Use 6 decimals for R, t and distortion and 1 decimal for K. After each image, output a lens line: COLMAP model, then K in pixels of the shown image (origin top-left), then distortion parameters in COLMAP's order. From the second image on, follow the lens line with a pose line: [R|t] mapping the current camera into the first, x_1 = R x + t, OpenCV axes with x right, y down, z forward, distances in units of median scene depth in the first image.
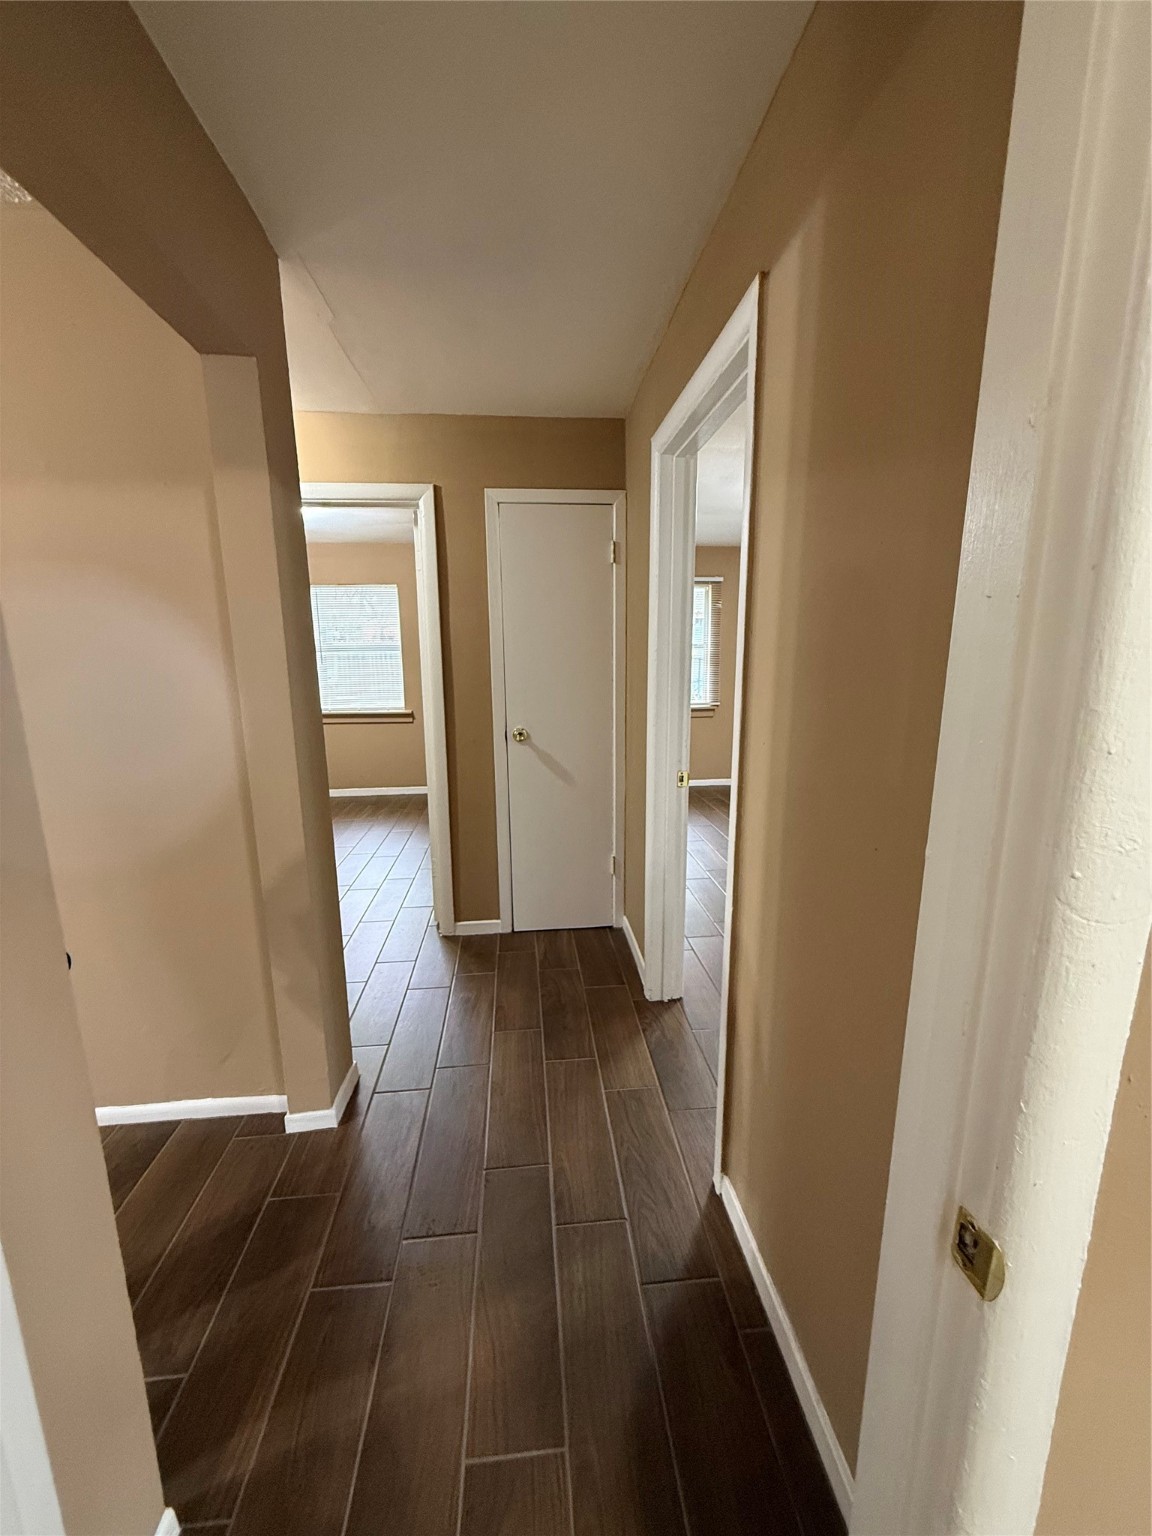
lens RADIAL K [[611.2, 0, 574.7], [0, 611.2, 768.4], [0, 0, 1]] dist [0.003225, -0.000418]
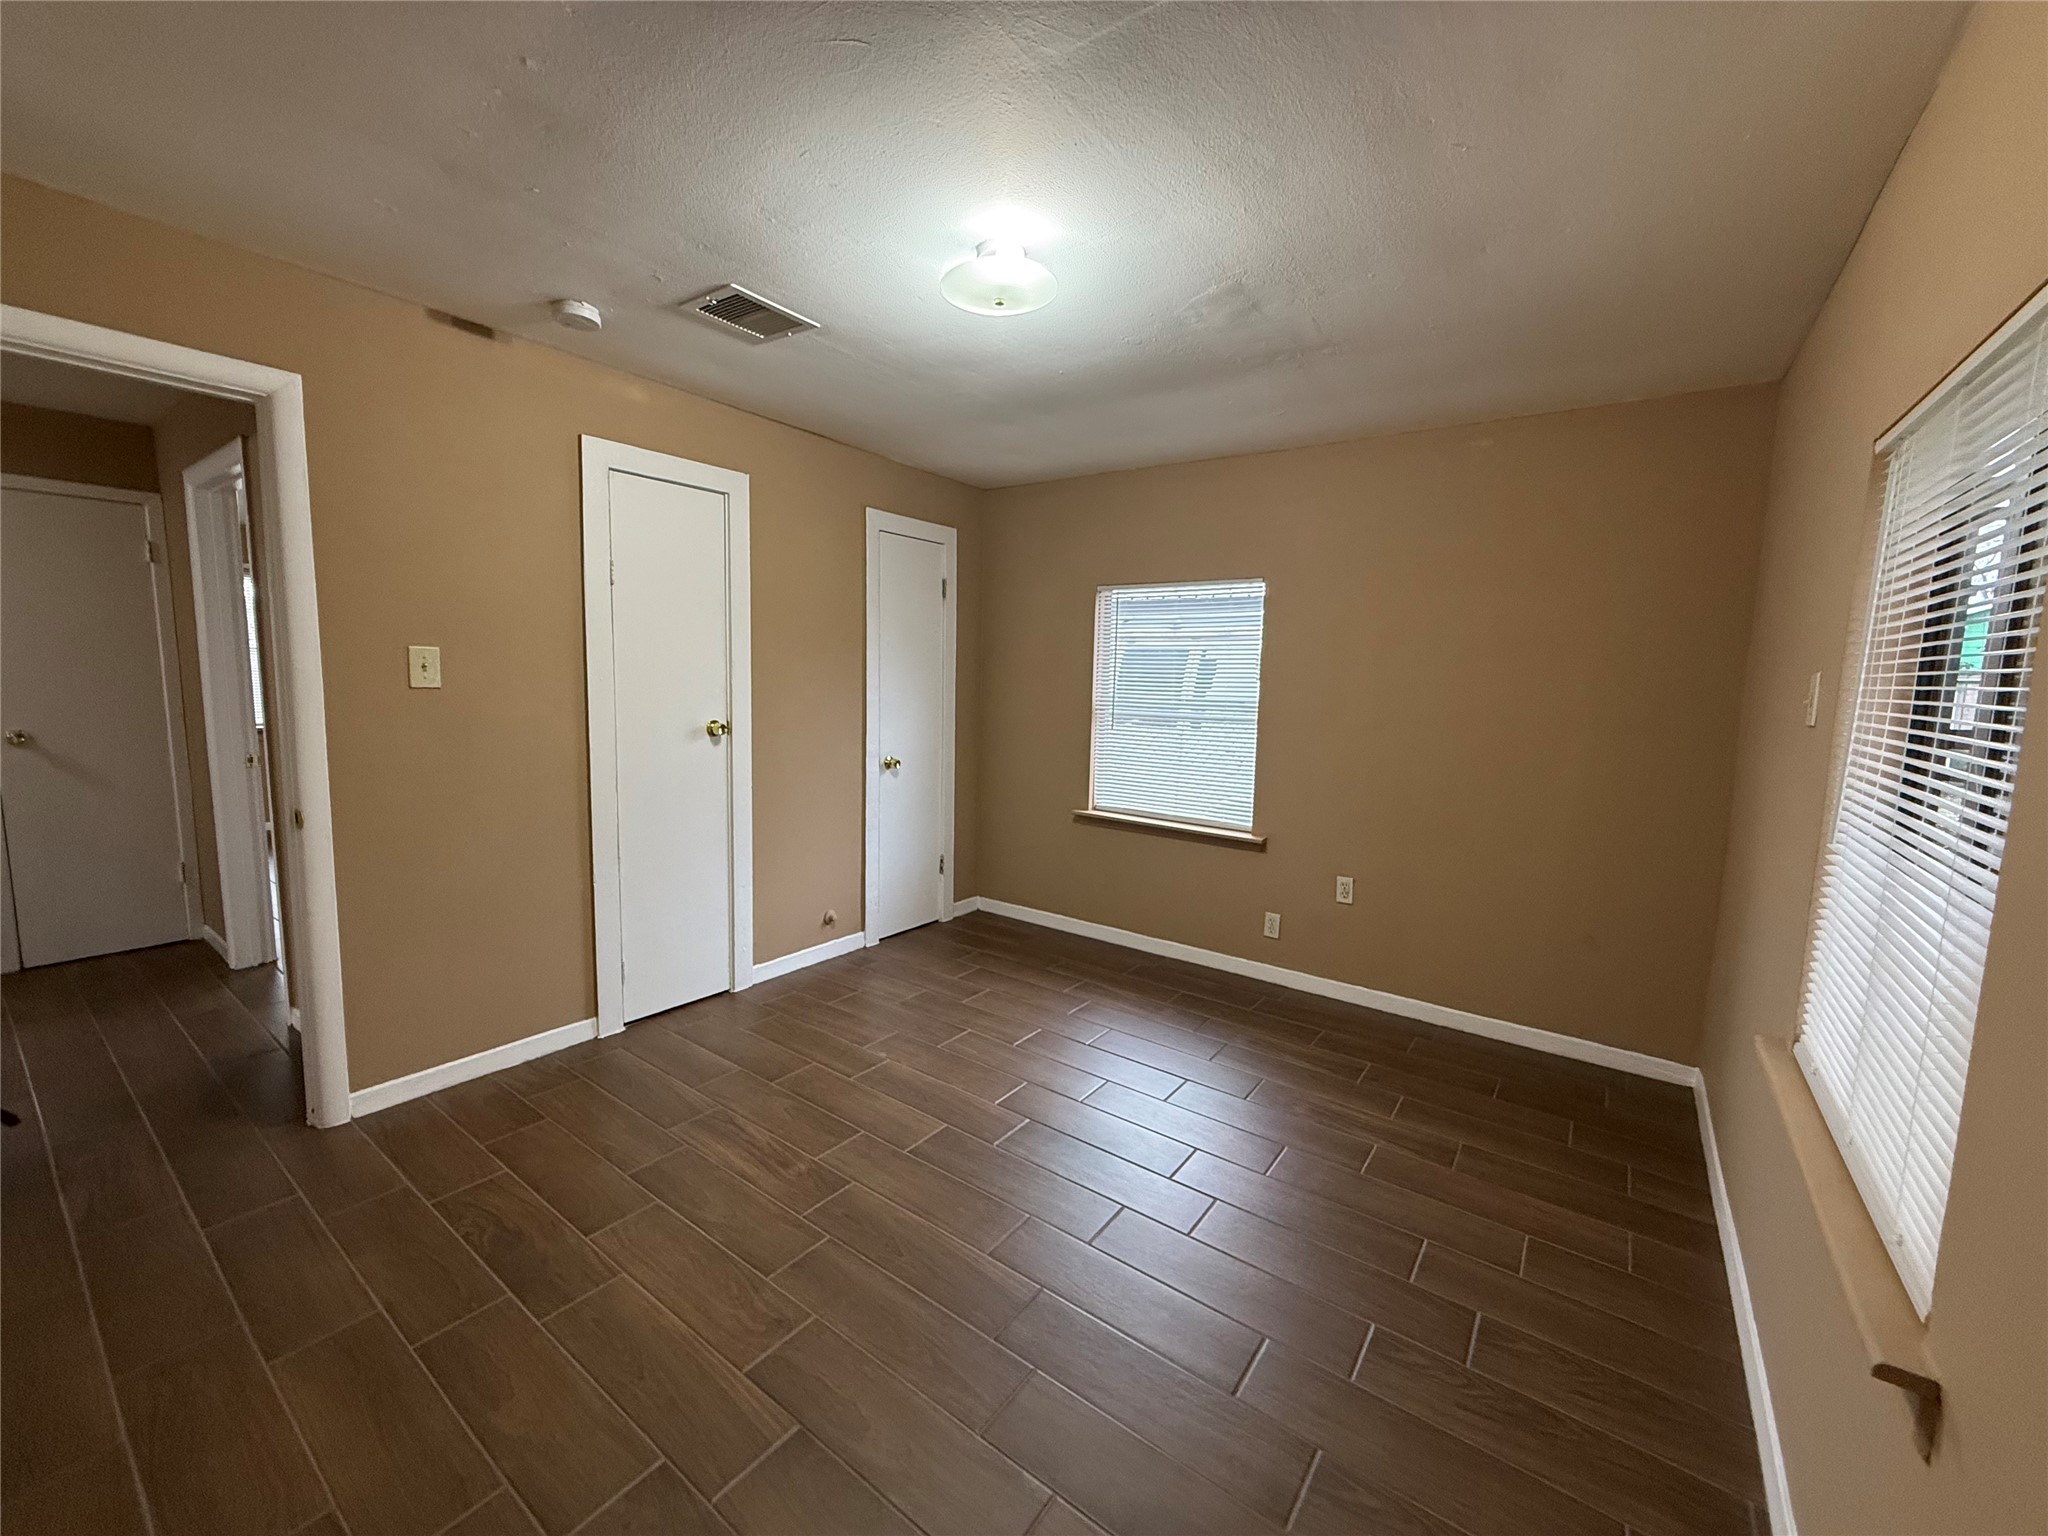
lens RADIAL K [[814.9, 0, 1022.0], [0, 814.9, 766.8], [0, 0, 1]] dist [0.003225, -0.000418]
pose [[0.663743, -0.062618, 0.745335, -0.010894], [0.118132, 0.992759, -0.021795, 0.247541], [-0.738573, 0.102514, 0.666334, -1.160887]]
